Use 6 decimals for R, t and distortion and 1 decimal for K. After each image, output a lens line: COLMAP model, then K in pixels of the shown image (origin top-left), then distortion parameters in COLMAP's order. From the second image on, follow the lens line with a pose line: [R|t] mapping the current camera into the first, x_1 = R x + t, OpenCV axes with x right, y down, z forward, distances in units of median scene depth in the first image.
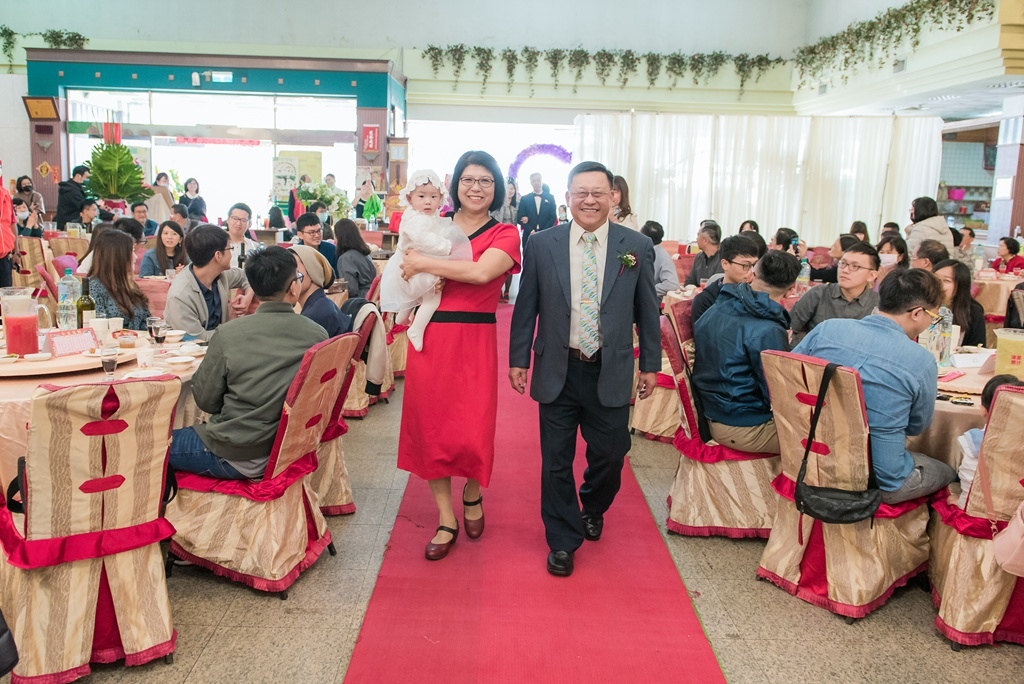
lens RADIAL K [[824.8, 0, 488.8], [0, 824.8, 306.8], [0, 0, 1]] dist [0.008167, -0.009879]
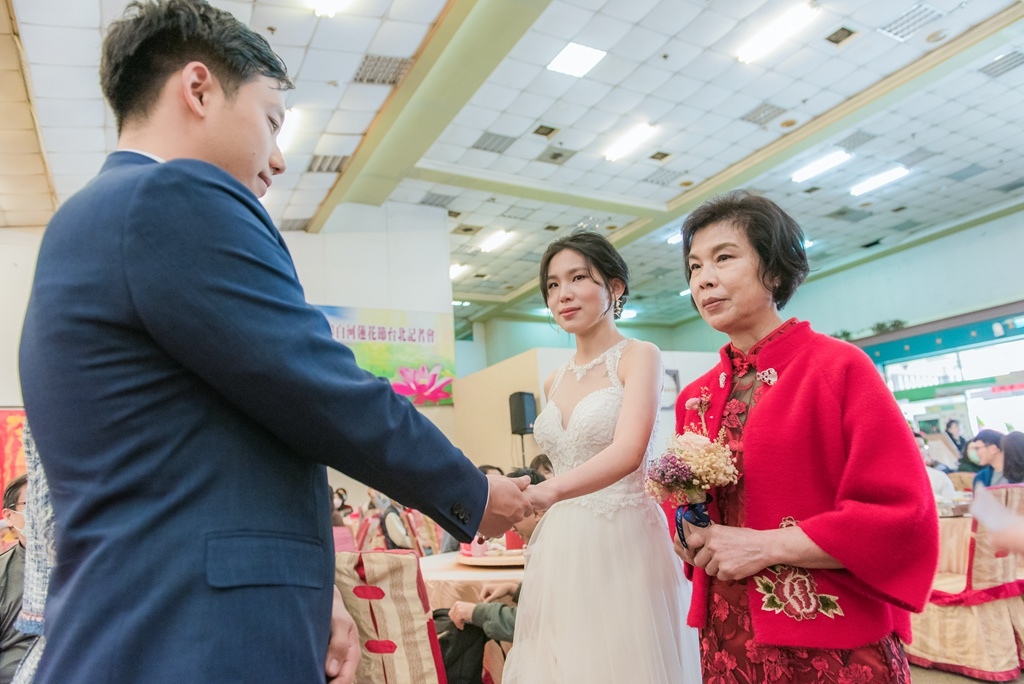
lens RADIAL K [[680.0, 0, 515.3], [0, 680.0, 339.5], [0, 0, 1]] dist [0.002881, 0.000403]
pose [[0.473605, -0.245714, -0.845768, 0.074511], [-0.035815, 0.954128, -0.297250, 0.010767], [0.880009, 0.171070, 0.443079, 0.090650]]
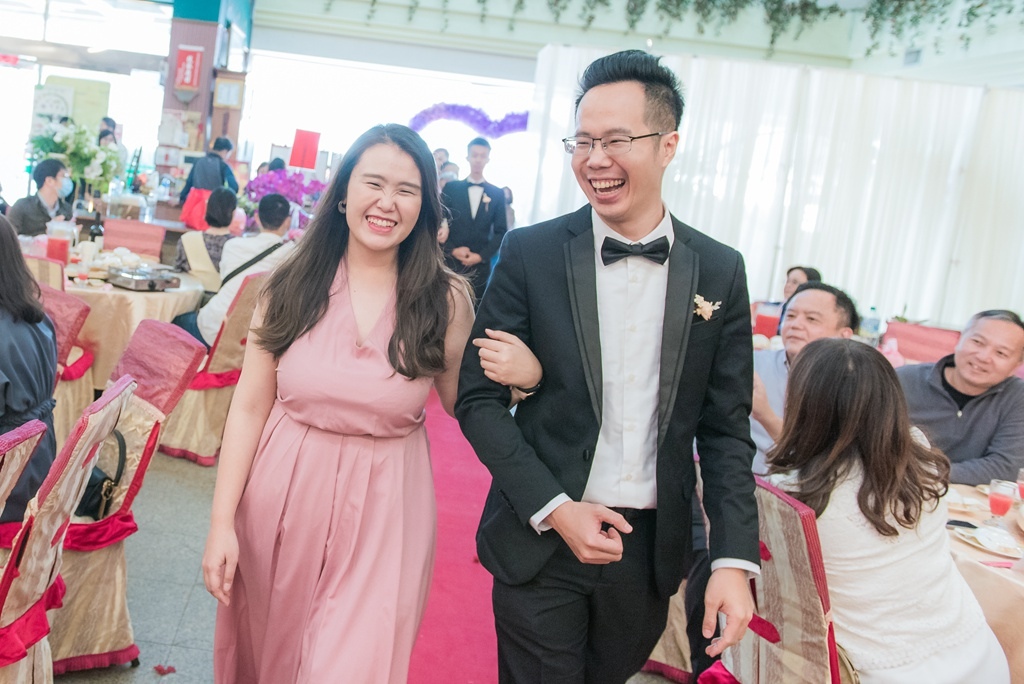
lens RADIAL K [[1027.6, 0, 293.7], [0, 1027.6, 267.4], [0, 0, 1]] dist [-0.011863, 0.000000]
pose [[0.993830, 0.098493, -0.051001, -0.007053], [-0.100442, 0.994248, -0.037171, -0.029848], [0.047047, 0.042064, 0.998007, 0.217829]]
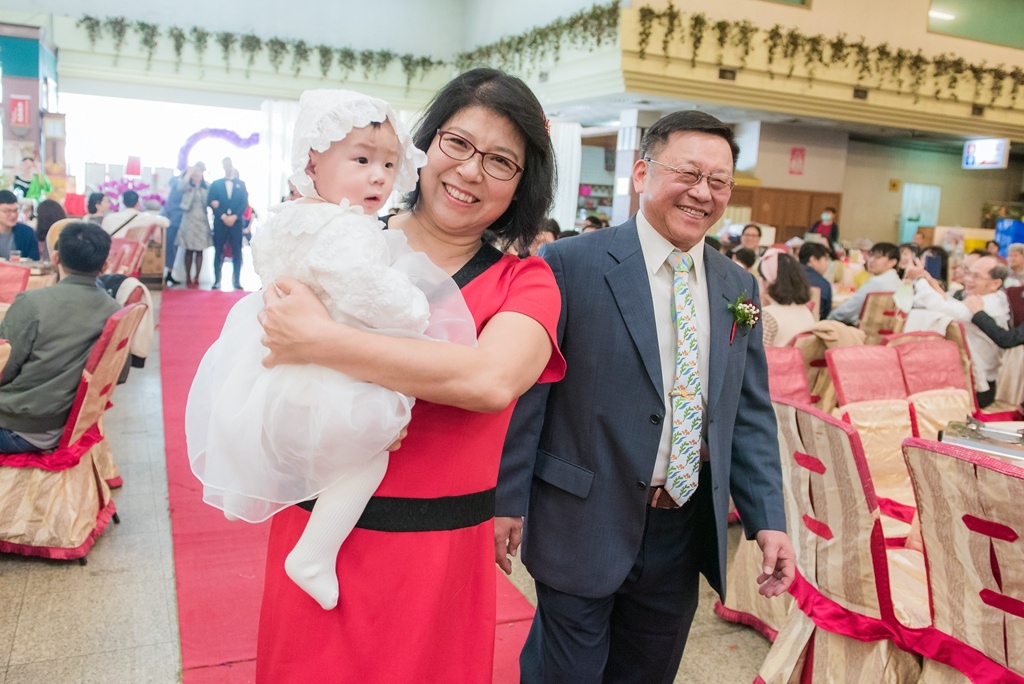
lens RADIAL K [[824.8, 0, 470.5], [0, 824.8, 299.7], [0, 0, 1]] dist [0.008167, -0.009879]
pose [[0.925610, -0.024022, 0.377714, -0.032495], [0.022500, 0.999711, 0.008443, 0.005286], [-0.377808, 0.000683, 0.925884, -0.021338]]
